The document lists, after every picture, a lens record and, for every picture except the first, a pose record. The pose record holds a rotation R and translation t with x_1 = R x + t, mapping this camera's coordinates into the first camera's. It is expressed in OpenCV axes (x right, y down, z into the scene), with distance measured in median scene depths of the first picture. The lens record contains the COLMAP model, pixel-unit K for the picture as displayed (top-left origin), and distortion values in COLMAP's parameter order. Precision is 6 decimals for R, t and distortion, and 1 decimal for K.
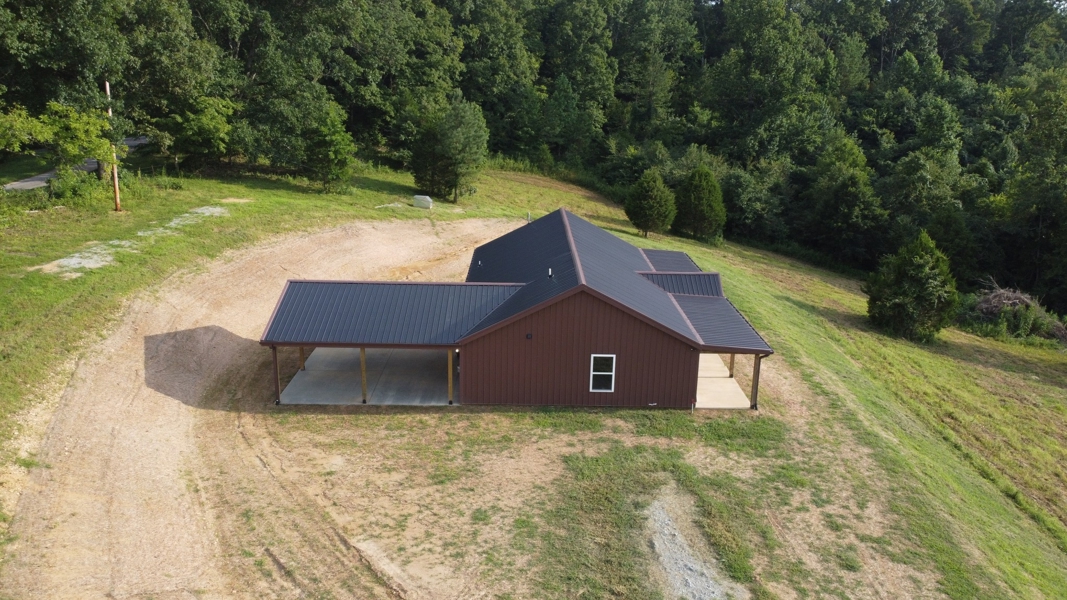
lens RADIAL K [[802.7, 0, 534.9], [0, 802.7, 298.9], [0, 0, 1]] dist [-0.013178, 0.002282]
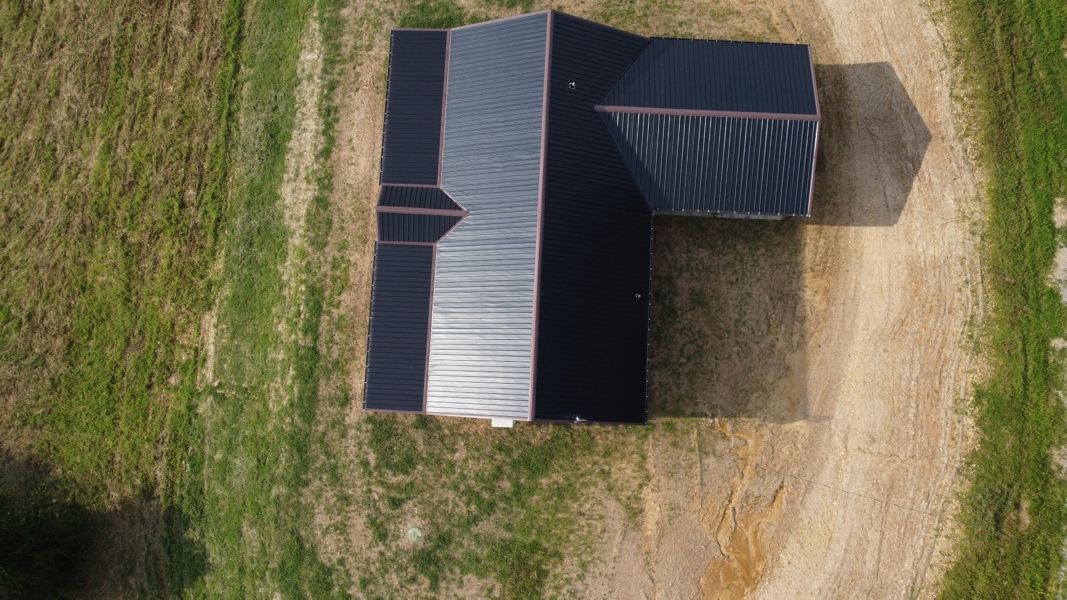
lens RADIAL K [[802.7, 0, 534.9], [0, 802.7, 298.9], [0, 0, 1]] dist [-0.013178, 0.002282]
pose [[-0.997942, -0.063916, -0.005078, 0.069340], [0.004769, -0.152974, 0.988219, -1.414662], [-0.063940, 0.986161, 0.152964, 1.418433]]
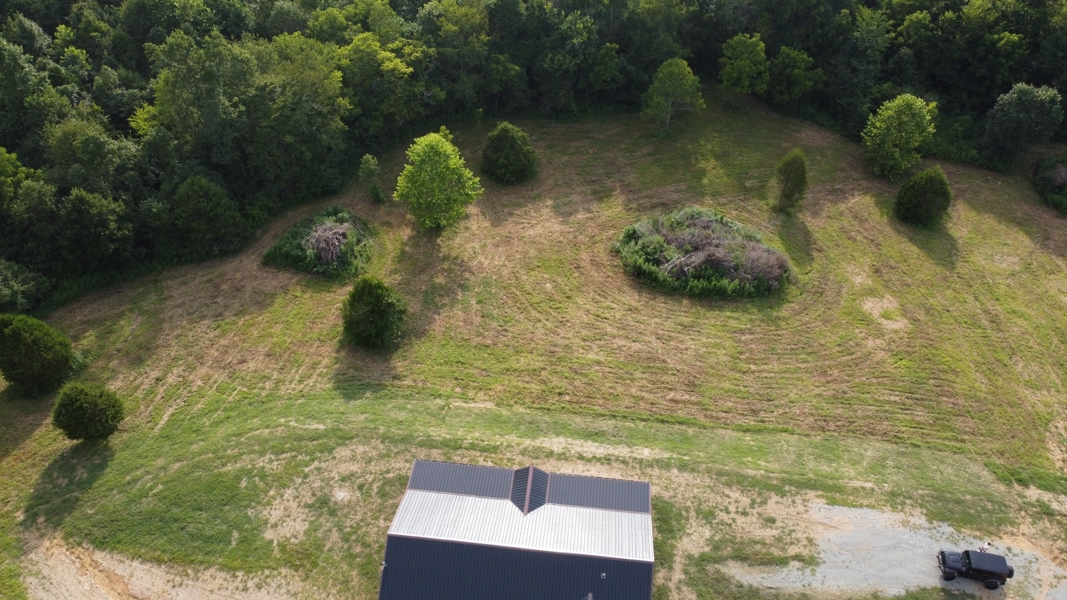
lens RADIAL K [[802.7, 0, 534.9], [0, 802.7, 298.9], [0, 0, 1]] dist [-0.013178, 0.002282]
pose [[0.121142, -0.733947, 0.668316, -0.827030], [0.261944, 0.673046, 0.691661, -1.931065], [-0.957450, 0.091272, 0.273787, 0.821884]]
